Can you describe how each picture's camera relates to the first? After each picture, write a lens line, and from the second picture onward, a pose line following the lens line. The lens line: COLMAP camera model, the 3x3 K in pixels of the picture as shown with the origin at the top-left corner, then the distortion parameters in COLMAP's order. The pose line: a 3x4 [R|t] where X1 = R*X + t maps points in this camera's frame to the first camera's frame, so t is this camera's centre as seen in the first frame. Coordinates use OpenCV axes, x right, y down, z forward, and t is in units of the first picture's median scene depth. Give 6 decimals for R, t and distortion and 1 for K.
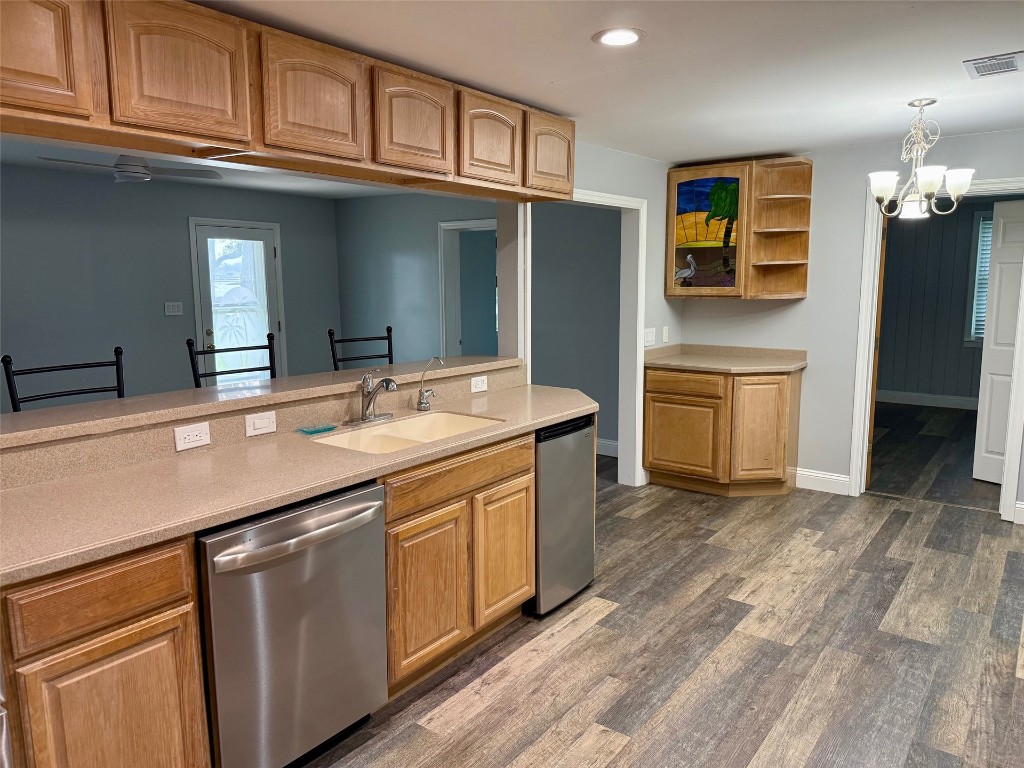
lens RADIAL K [[726.3, 0, 512.5], [0, 726.3, 382.6], [0, 0, 1]] dist [0.045298, -0.040167]
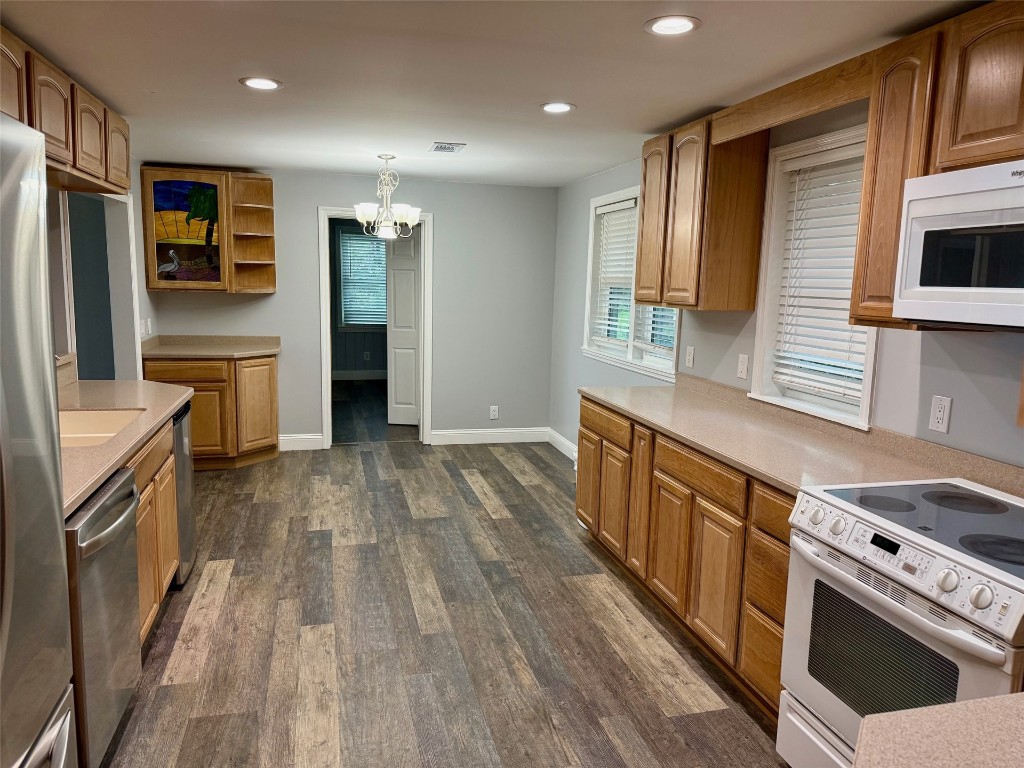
lens RADIAL K [[726.3, 0, 520.8], [0, 726.3, 380.5], [0, 0, 1]] dist [0.045298, -0.040167]
pose [[0.614632, -0.091206, 0.783523, -0.359502], [0.087134, 0.995065, 0.047478, 0.007511], [-0.783986, 0.039090, 0.619546, -0.060579]]
